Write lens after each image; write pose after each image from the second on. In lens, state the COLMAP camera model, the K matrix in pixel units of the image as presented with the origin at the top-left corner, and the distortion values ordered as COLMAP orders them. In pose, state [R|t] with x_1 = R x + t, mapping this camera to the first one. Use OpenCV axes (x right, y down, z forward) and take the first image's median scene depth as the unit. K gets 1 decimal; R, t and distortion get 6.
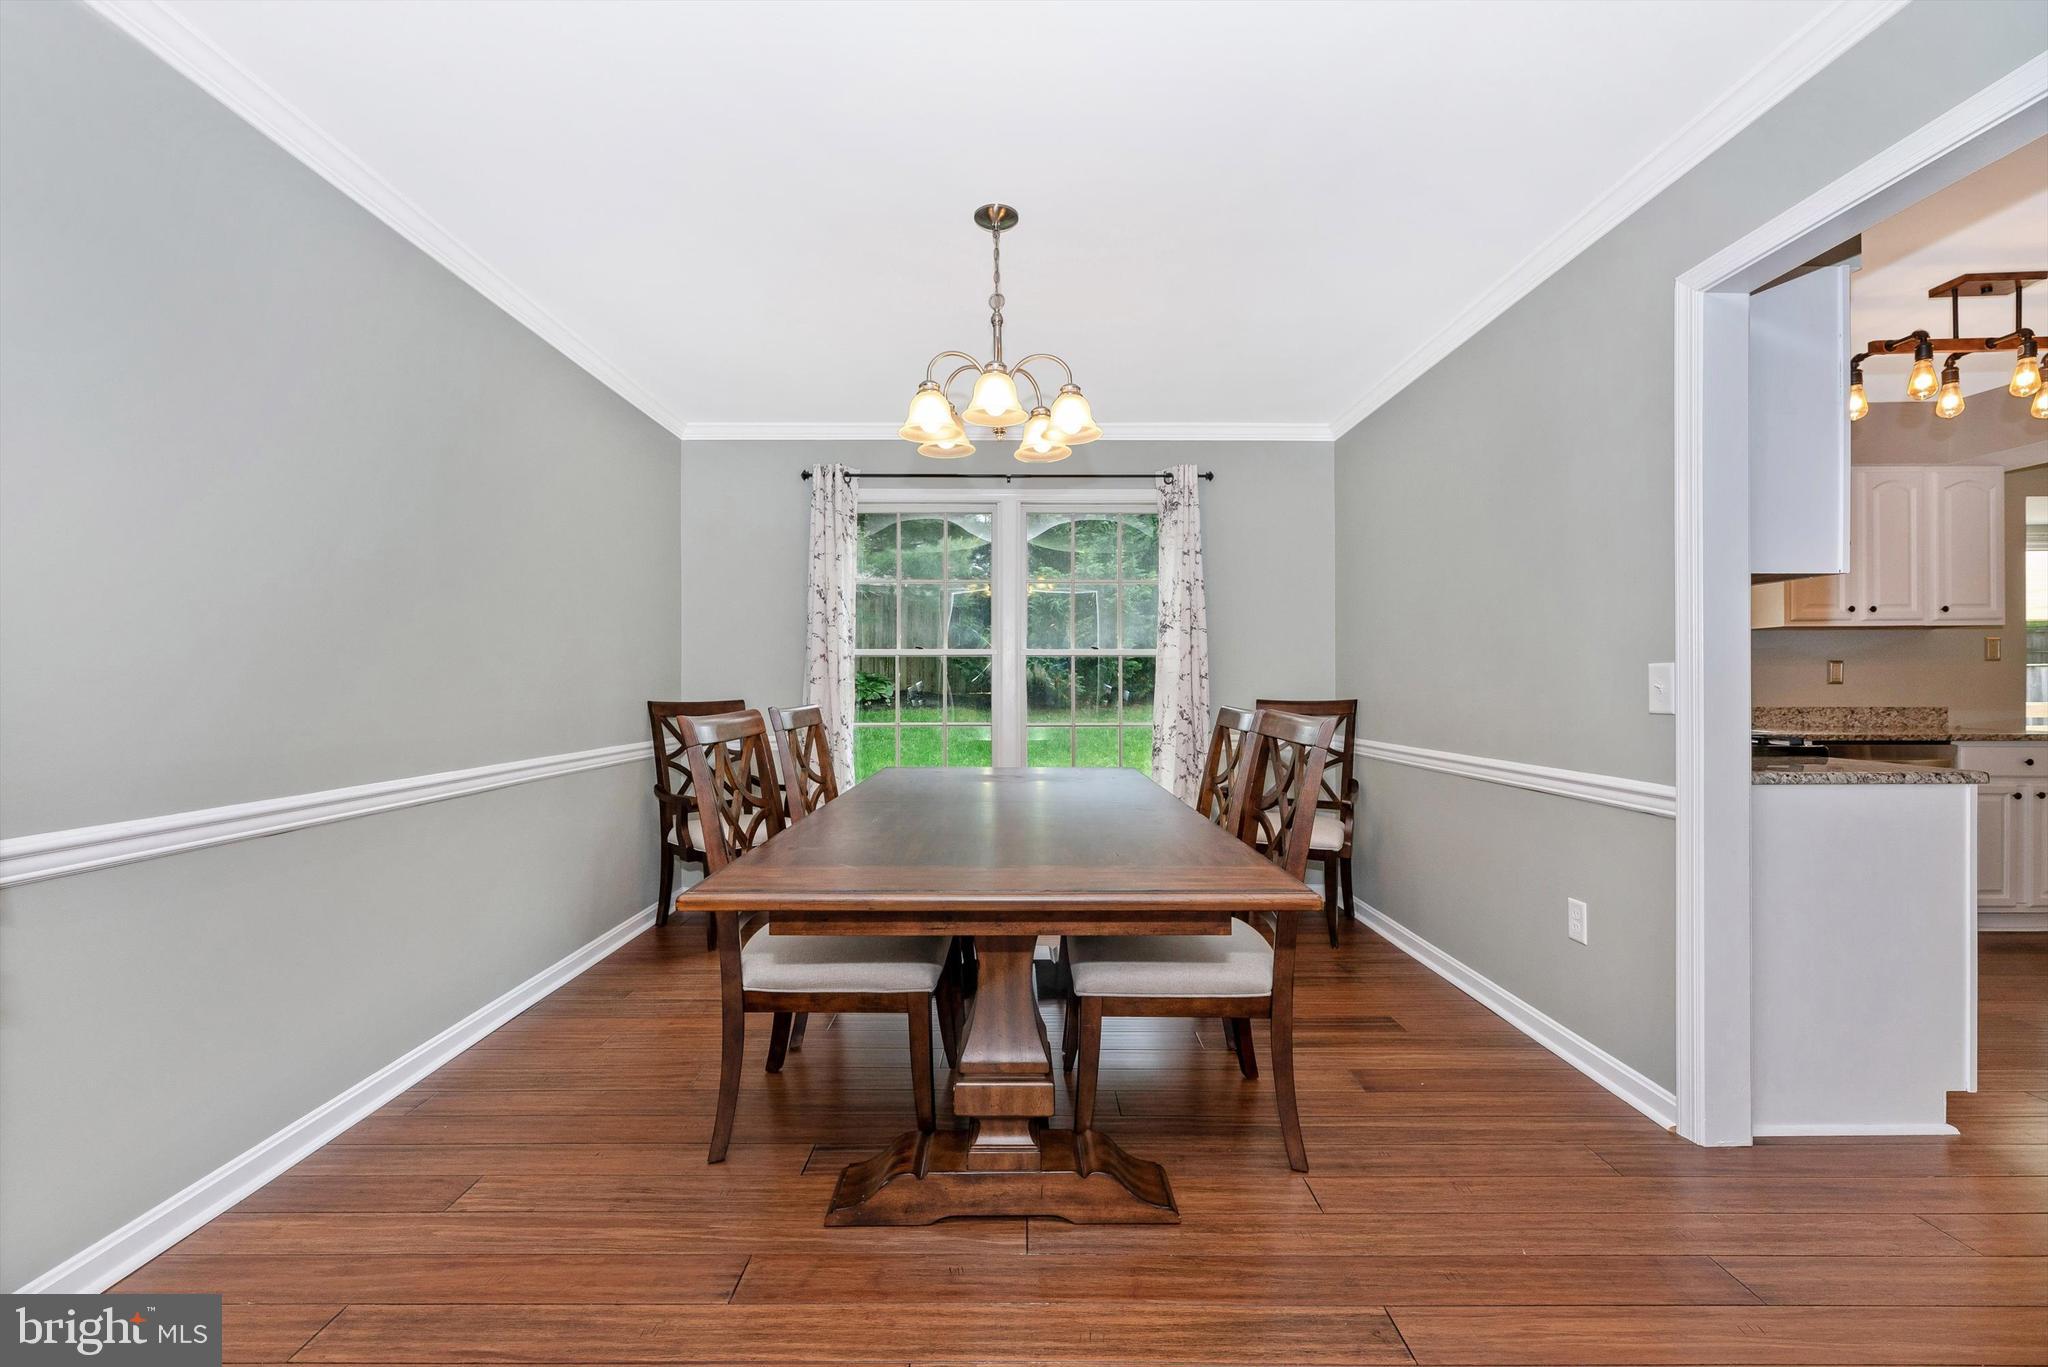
lens RADIAL K [[840.5, 0, 1021.2], [0, 840.5, 696.0], [0, 0, 1]] dist [0.000384, 0.000874]
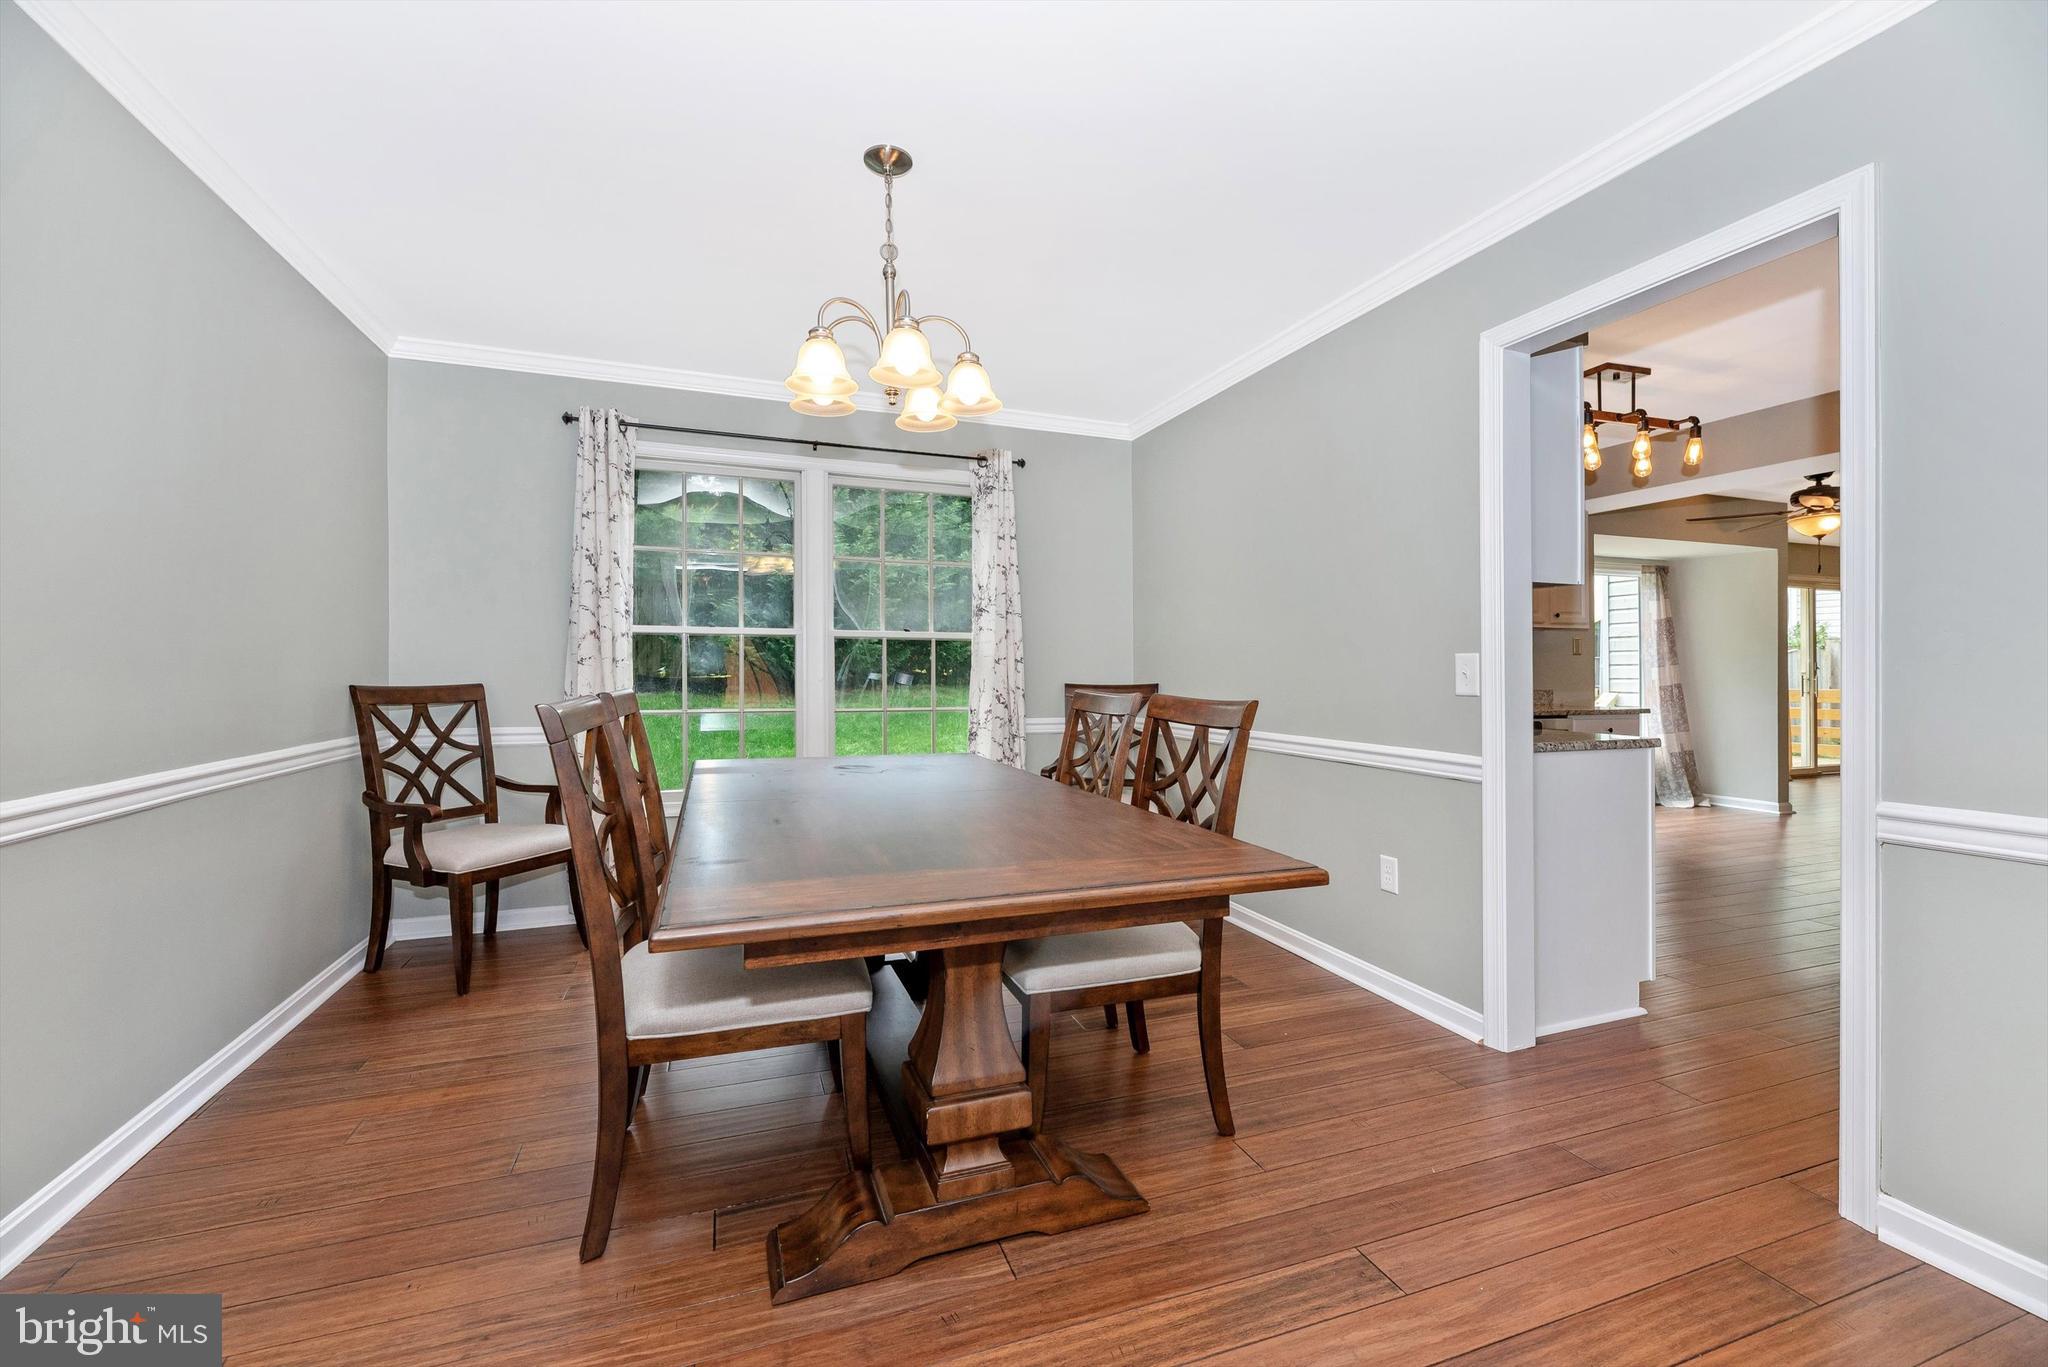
lens RADIAL K [[840.5, 0, 1038.7], [0, 840.5, 678.2], [0, 0, 1]] dist [0.000384, 0.000874]
pose [[0.937891, 0.002898, 0.346919, -0.206168], [-0.002269, 0.999995, -0.002220, 0.000048], [-0.346924, 0.001295, 0.937892, 0.082654]]
